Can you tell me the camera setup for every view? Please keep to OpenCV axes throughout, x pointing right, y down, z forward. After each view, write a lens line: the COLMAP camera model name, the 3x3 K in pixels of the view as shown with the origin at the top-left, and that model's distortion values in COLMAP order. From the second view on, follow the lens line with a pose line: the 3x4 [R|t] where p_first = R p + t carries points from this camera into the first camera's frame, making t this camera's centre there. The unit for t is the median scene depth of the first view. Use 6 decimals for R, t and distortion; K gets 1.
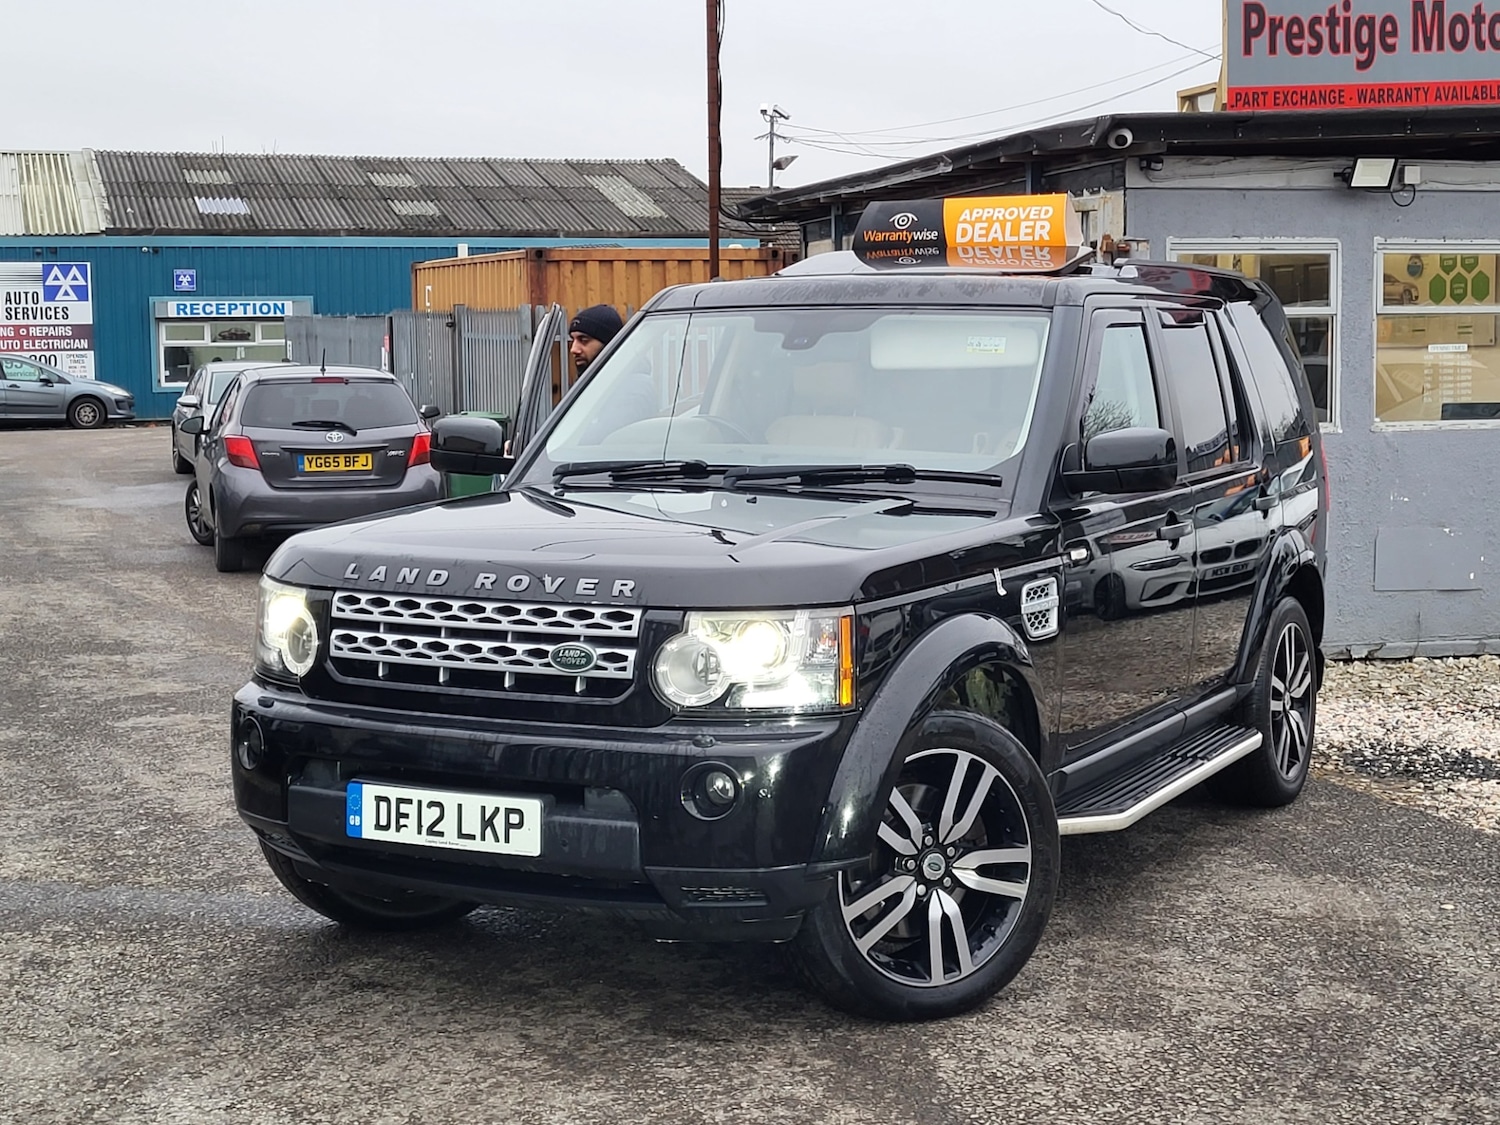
lens RADIAL K [[2271.1, 0, 748.8], [0, 2271.1, 524.2], [0, 0, 1]] dist [0.078169, -0.073026]
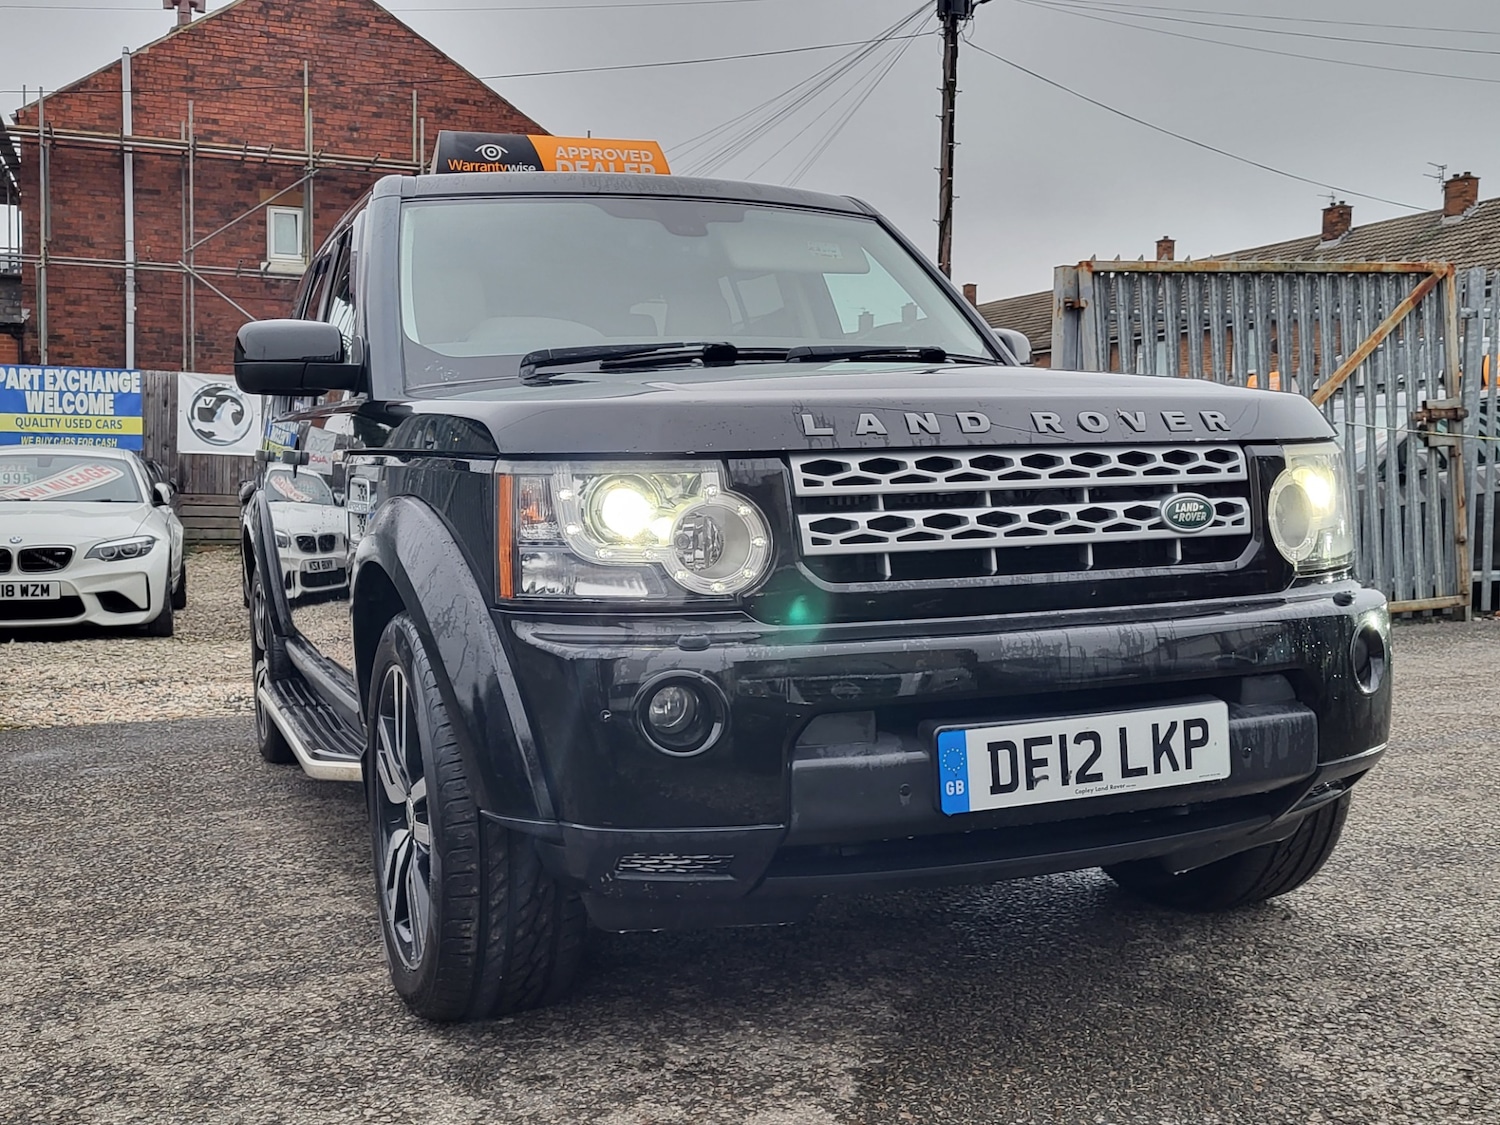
lens RADIAL K [[1574.1, 0, 731.8], [0, 1574.1, 563.7], [0, 0, 1]] dist [0.053799, -0.035955]
pose [[0.643975, -0.061905, 0.762538, -0.542053], [0.082890, 0.996499, 0.010897, 0.053948], [-0.760543, 0.056190, 0.646852, 0.732233]]
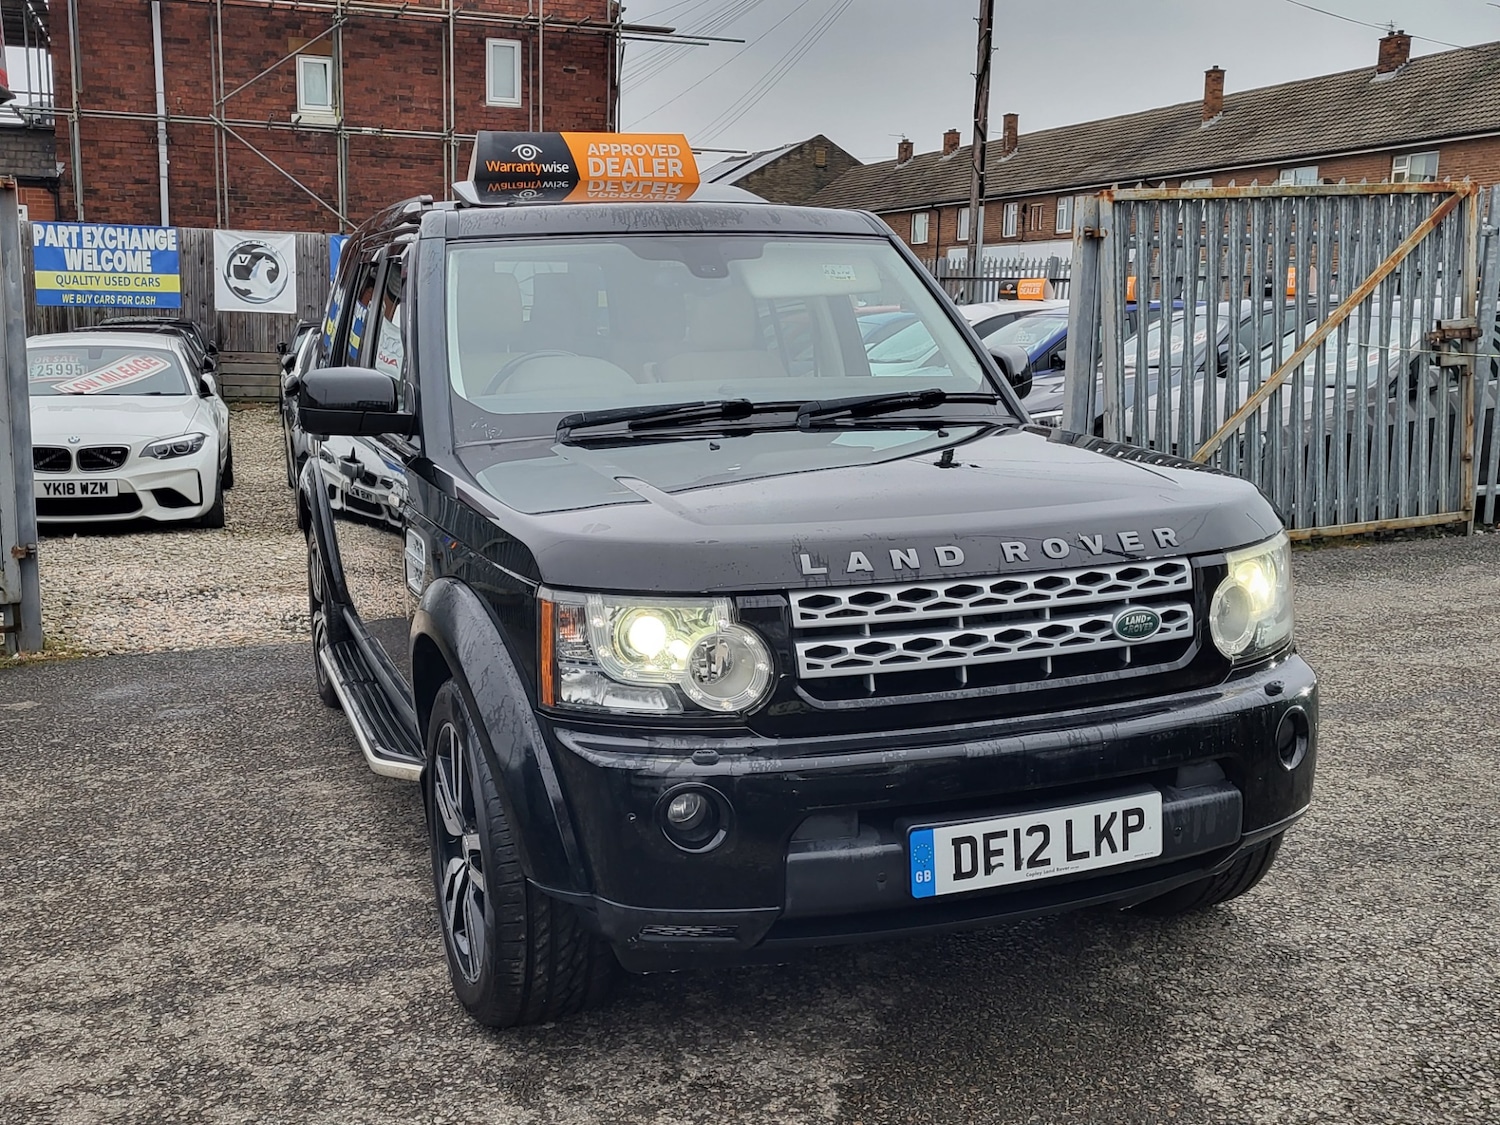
lens RADIAL K [[1575.3, 0, 726.1], [0, 1575.3, 571.5], [0, 0, 1]] dist [0.048275, -0.013596]
pose [[0.662696, -0.143075, 0.735095, -0.586275], [0.075579, 0.989346, 0.124426, -0.045218], [-0.745065, -0.026899, 0.666449, 0.673834]]
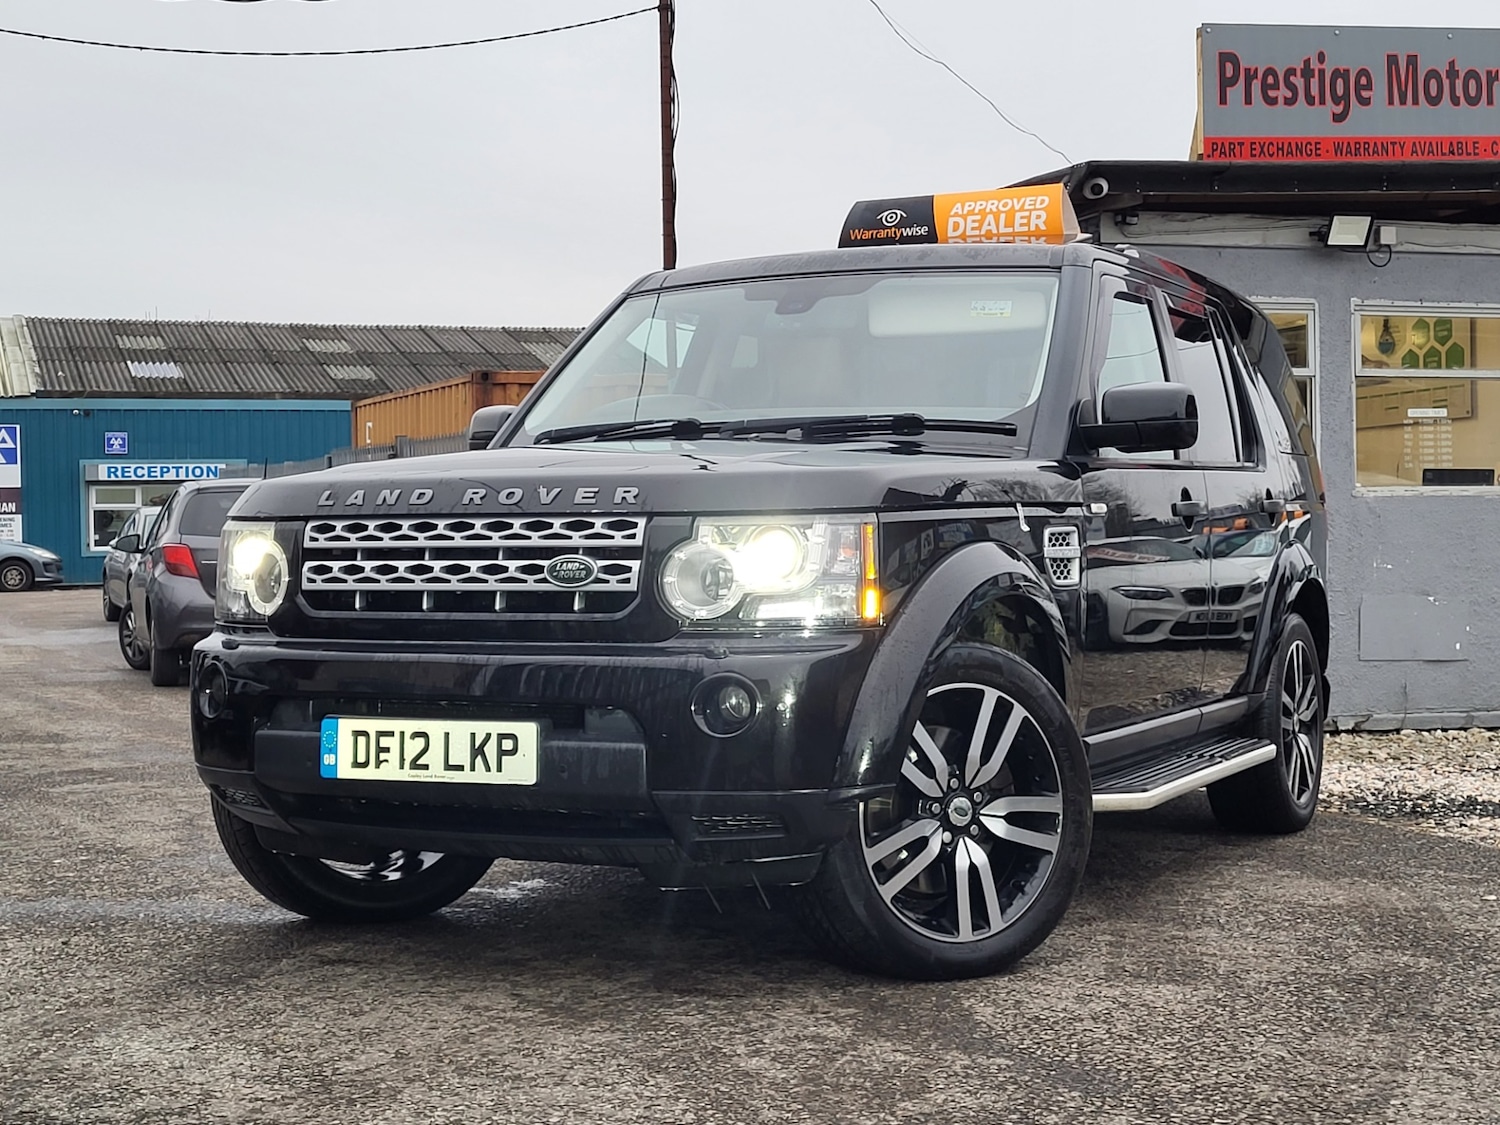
lens RADIAL K [[2275.4, 0, 750.0], [0, 2275.4, 562.5], [0, 0, 1]] dist [0.060881, -0.011123]
pose [[0.999507, -0.003238, 0.031218, -0.031889], [0.005414, 0.997542, -0.069856, 0.112971], [-0.030915, 0.069990, 0.997069, 0.075837]]
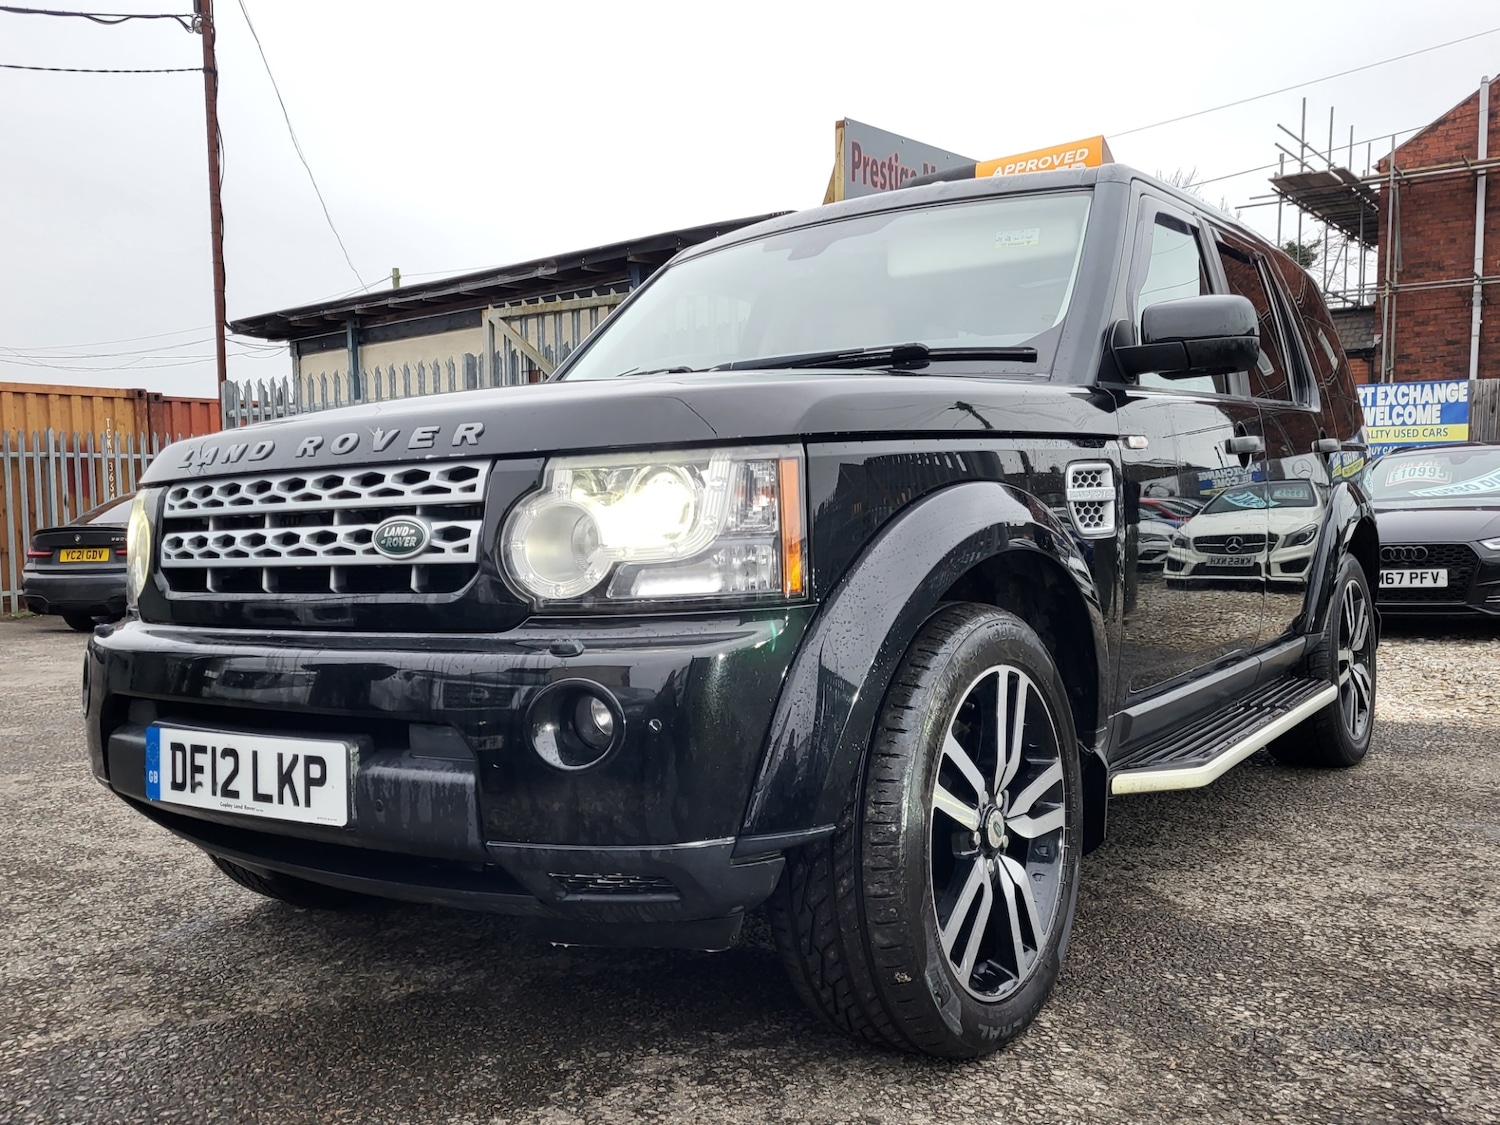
lens RADIAL K [[1317.3, 0, 705.0], [0, 1317.3, 572.2], [0, 0, 1]] dist [0.059757, -0.045595]
pose [[0.988801, -0.028886, -0.146418, 0.068509], [0.024029, 0.999104, -0.034830, 0.080557], [0.147293, 0.030921, 0.988609, 0.580357]]
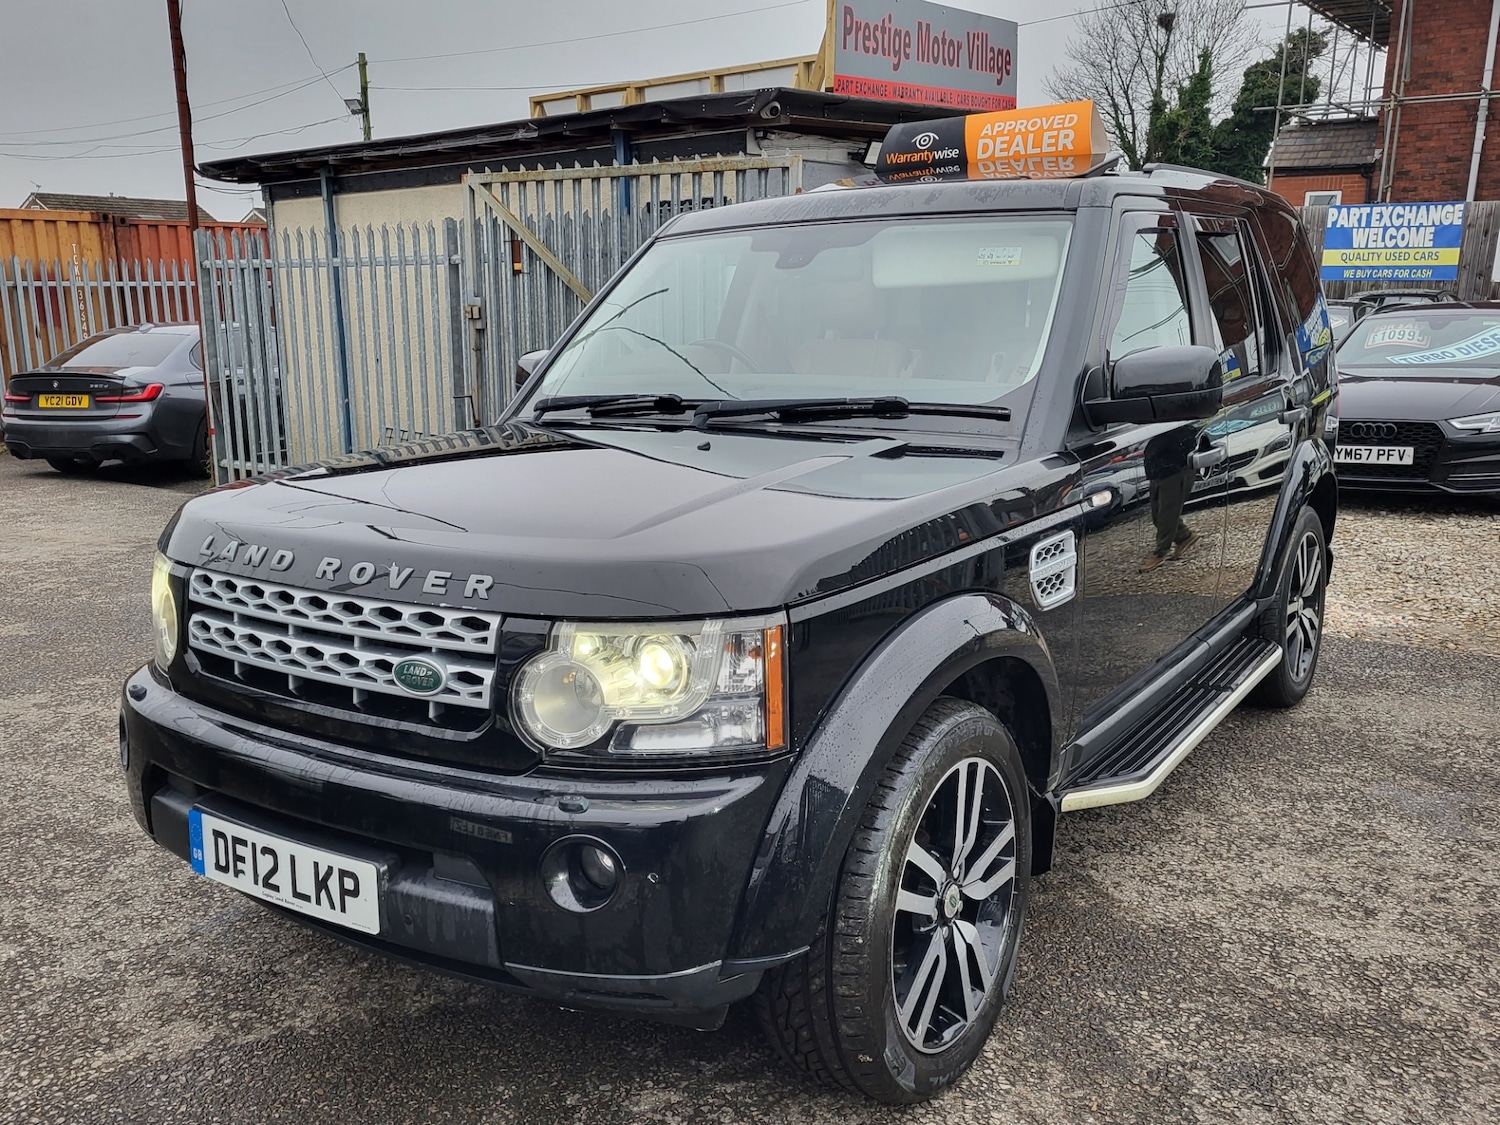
lens RADIAL K [[1321.3, 0, 712.3], [0, 1321.3, 572.7], [0, 0, 1]] dist [0.056736, -0.040502]
pose [[0.991530, -0.001690, -0.129870, 0.072764], [0.018312, 0.991746, 0.126903, -0.028207], [0.128584, -0.128207, 0.983376, 0.547809]]
